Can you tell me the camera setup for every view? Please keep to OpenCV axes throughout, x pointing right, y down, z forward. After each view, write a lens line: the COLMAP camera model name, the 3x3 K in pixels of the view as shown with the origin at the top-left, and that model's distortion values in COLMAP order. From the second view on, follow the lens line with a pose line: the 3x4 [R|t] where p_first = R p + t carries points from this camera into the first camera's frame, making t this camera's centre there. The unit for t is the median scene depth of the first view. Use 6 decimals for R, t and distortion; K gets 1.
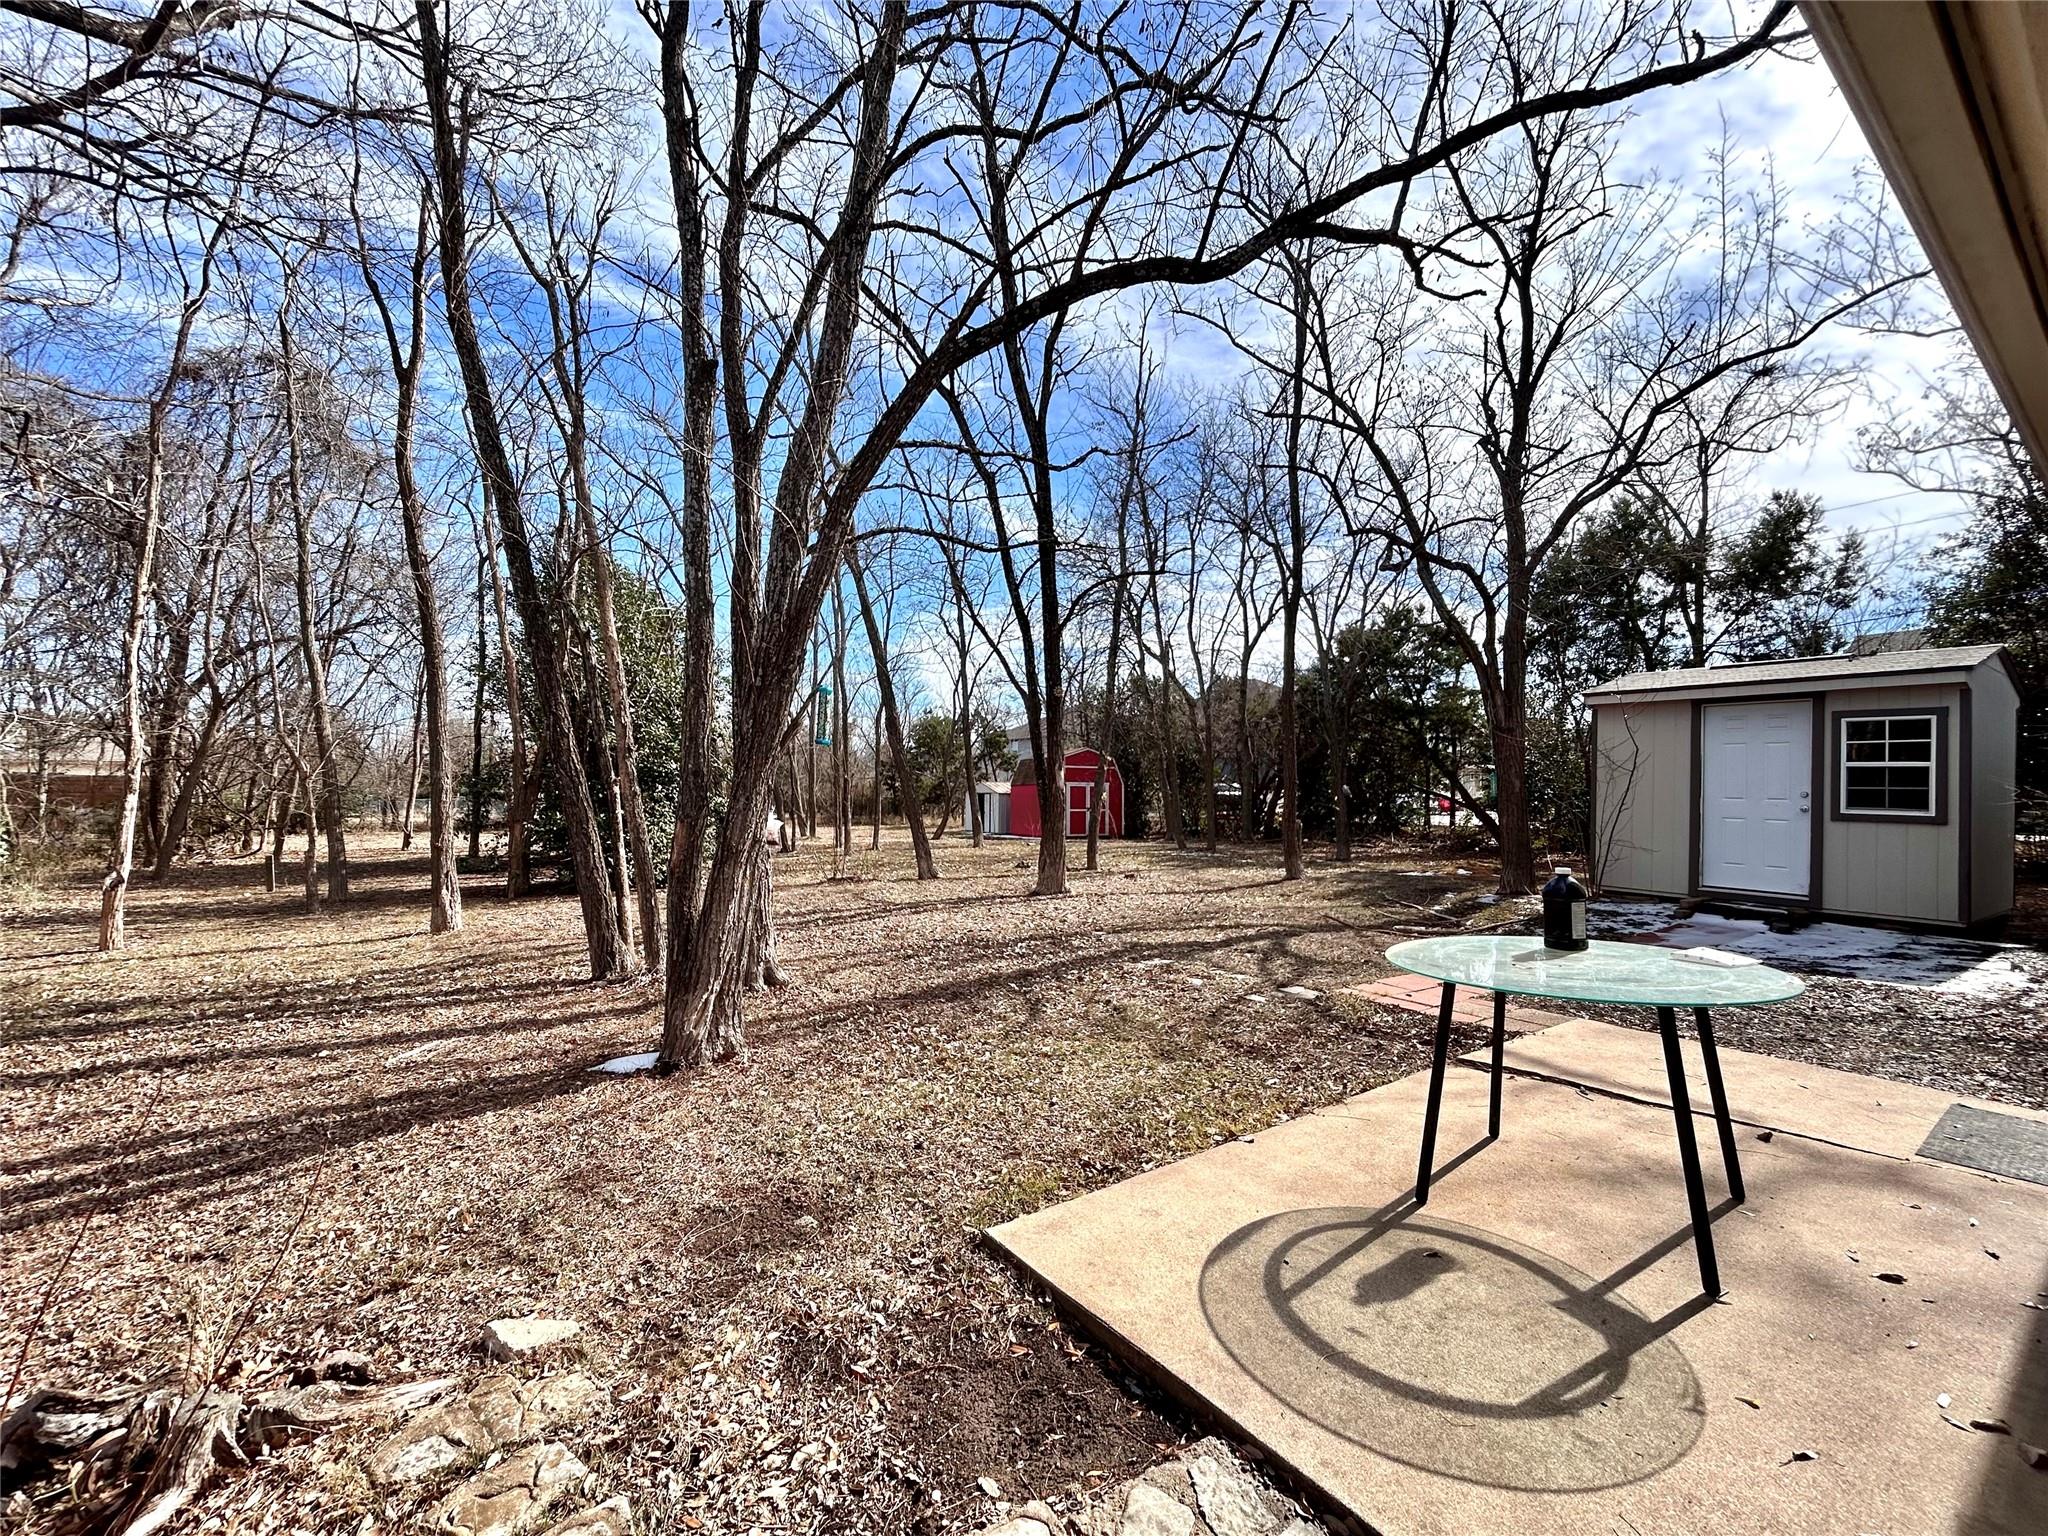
lens RADIAL K [[826.0, 0, 1028.0], [0, 826.0, 769.1], [0, 0, 1]] dist [0.000107, 0.000036]
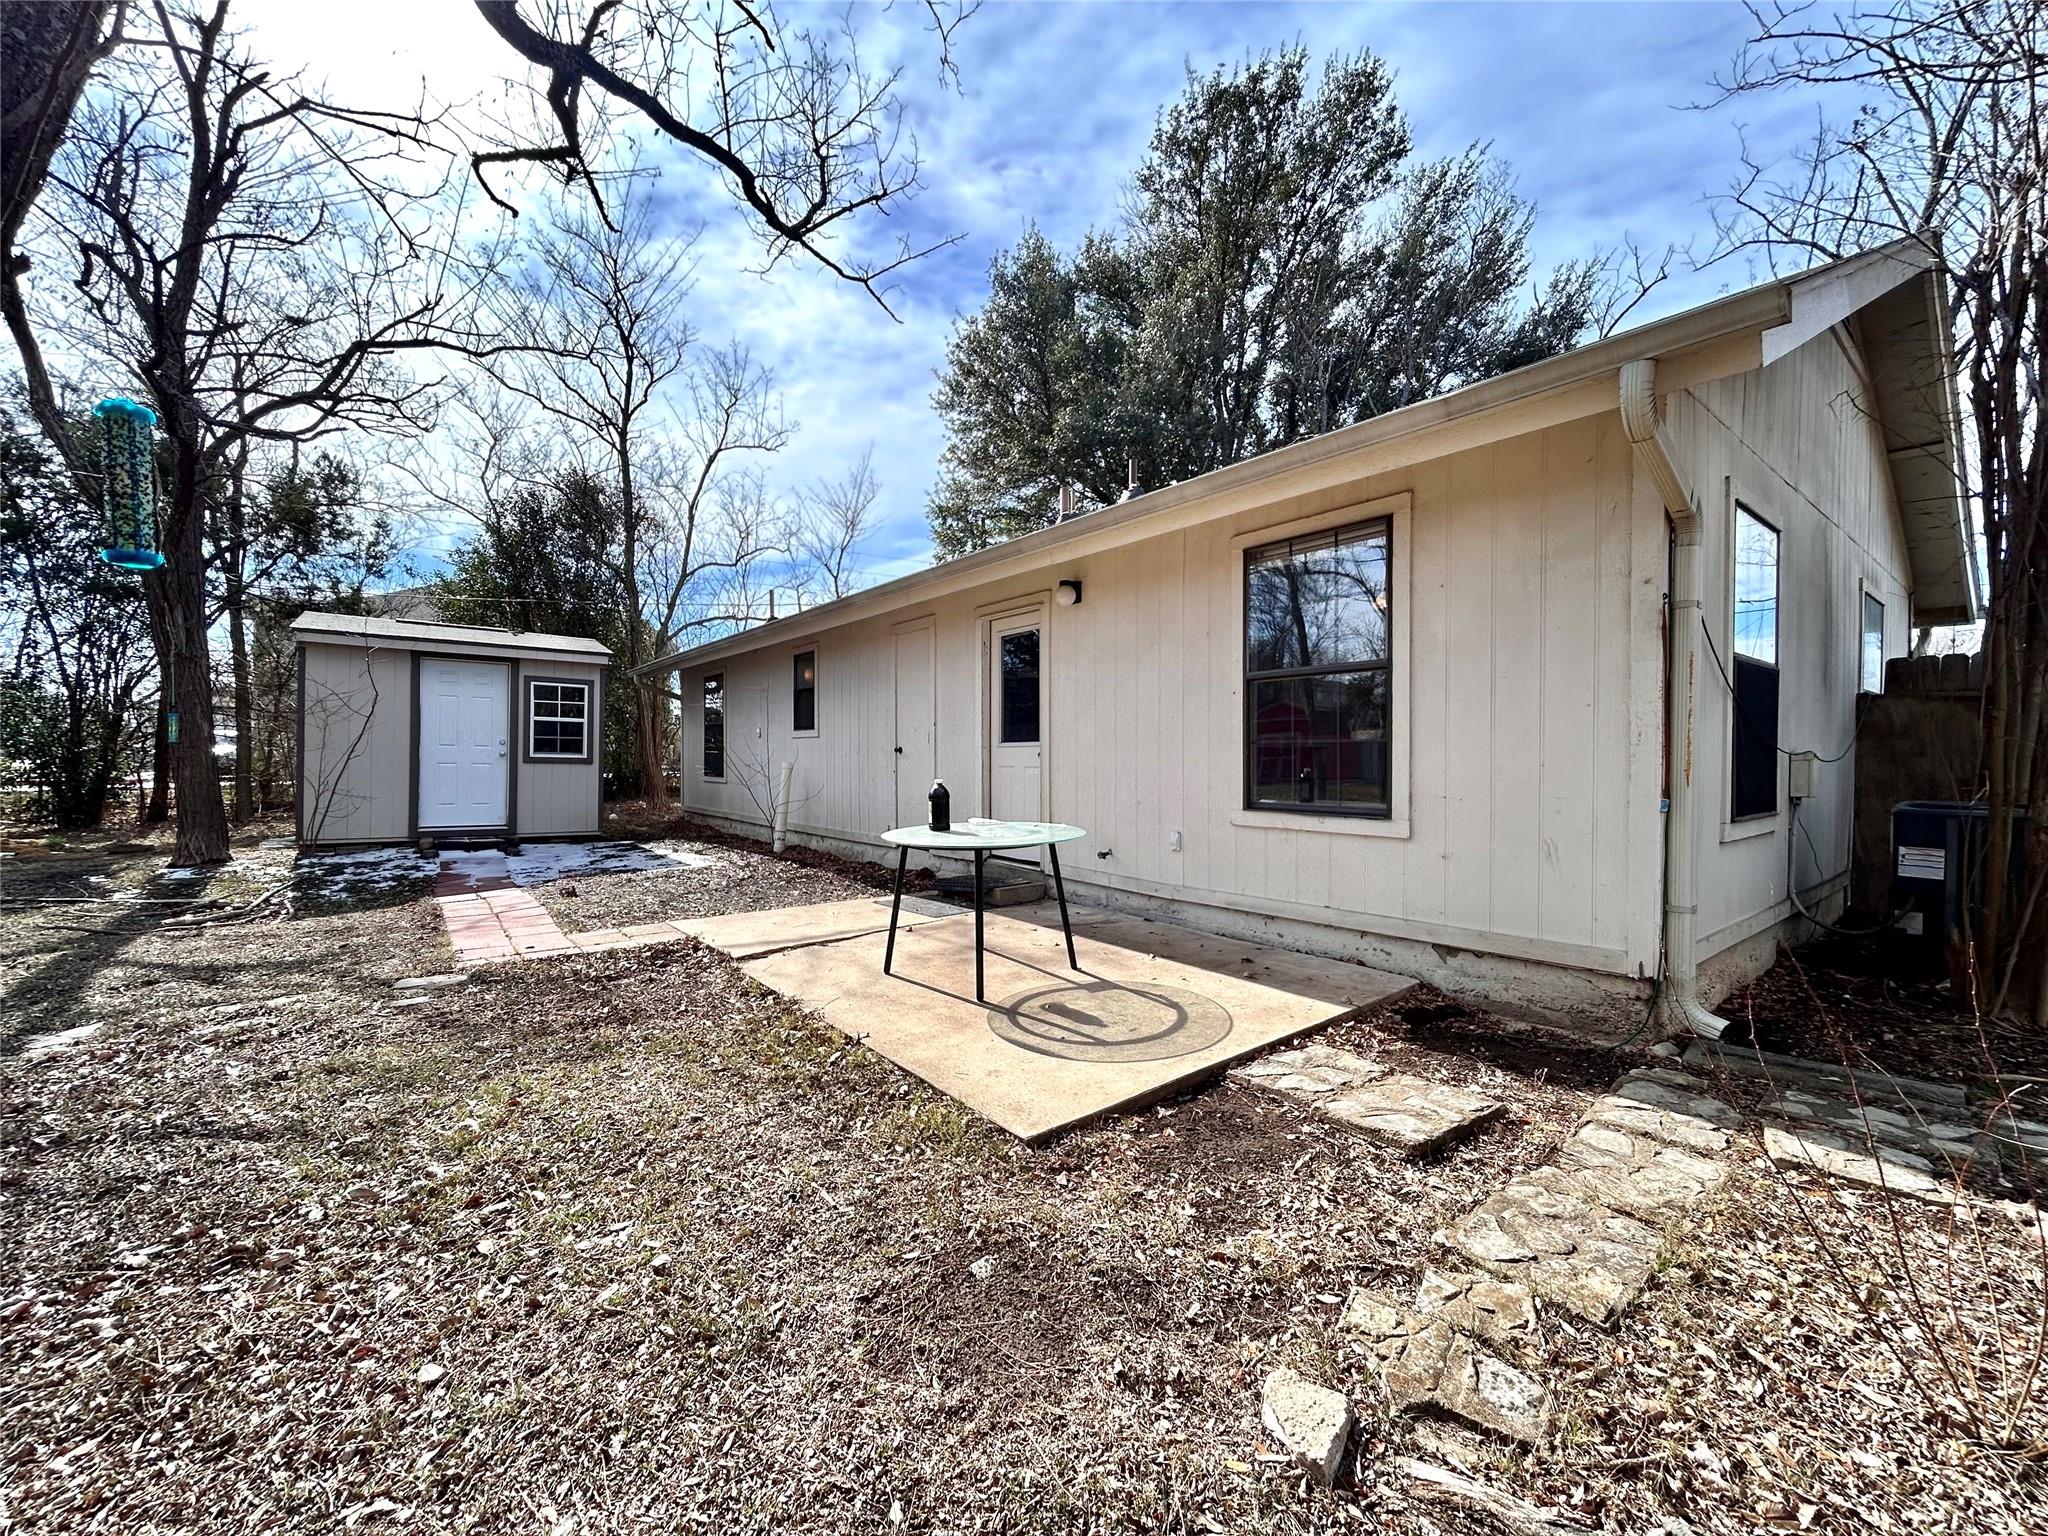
lens RADIAL K [[826.0, 0, 1028.0], [0, 826.0, 769.1], [0, 0, 1]] dist [0.000107, 0.000036]
pose [[-0.053425, -0.022806, 0.998311, -1.077406], [-0.031508, 0.999280, 0.021142, 0.073600], [-0.998075, -0.030325, -0.054105, 1.069725]]
